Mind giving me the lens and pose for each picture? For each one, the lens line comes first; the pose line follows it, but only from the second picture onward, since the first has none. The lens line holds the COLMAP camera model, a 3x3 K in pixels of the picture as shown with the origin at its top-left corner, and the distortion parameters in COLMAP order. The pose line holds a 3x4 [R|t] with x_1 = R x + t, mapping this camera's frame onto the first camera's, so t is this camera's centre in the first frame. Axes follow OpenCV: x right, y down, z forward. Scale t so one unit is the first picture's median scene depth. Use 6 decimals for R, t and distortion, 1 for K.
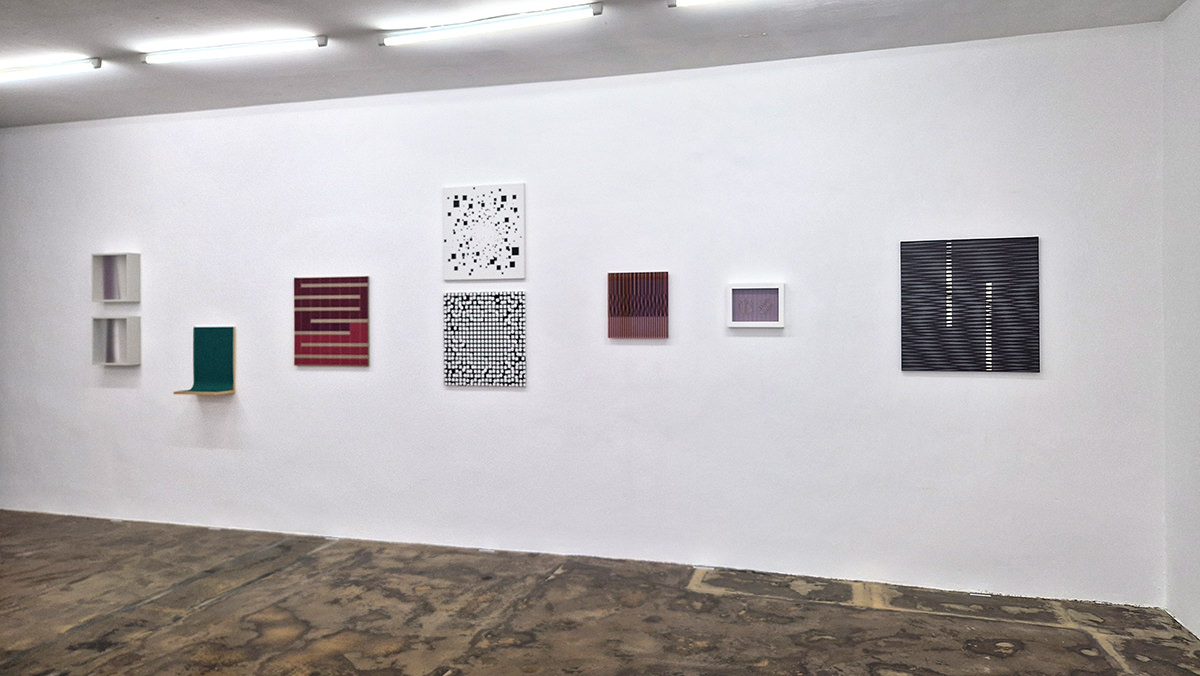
lens RADIAL K [[844.0, 0, 636.3], [0, 844.0, 339.5], [0, 0, 1]] dist [0.000993, -0.031107]
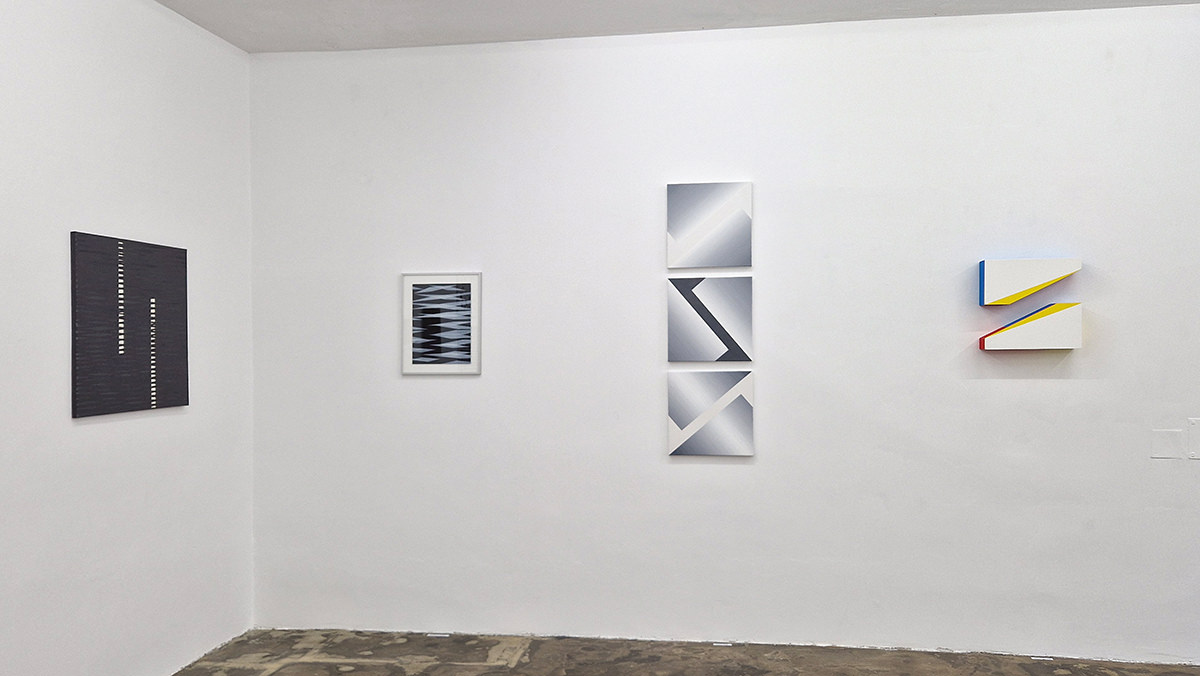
lens RADIAL K [[844.0, 0, 636.3], [0, 844.0, 339.5], [0, 0, 1]] dist [0.000993, -0.031107]
pose [[-0.164881, 0.010551, 0.986257, -0.437102], [0.027369, 0.999607, -0.006119, -0.010569], [-0.985934, 0.025984, -0.165105, 0.659028]]
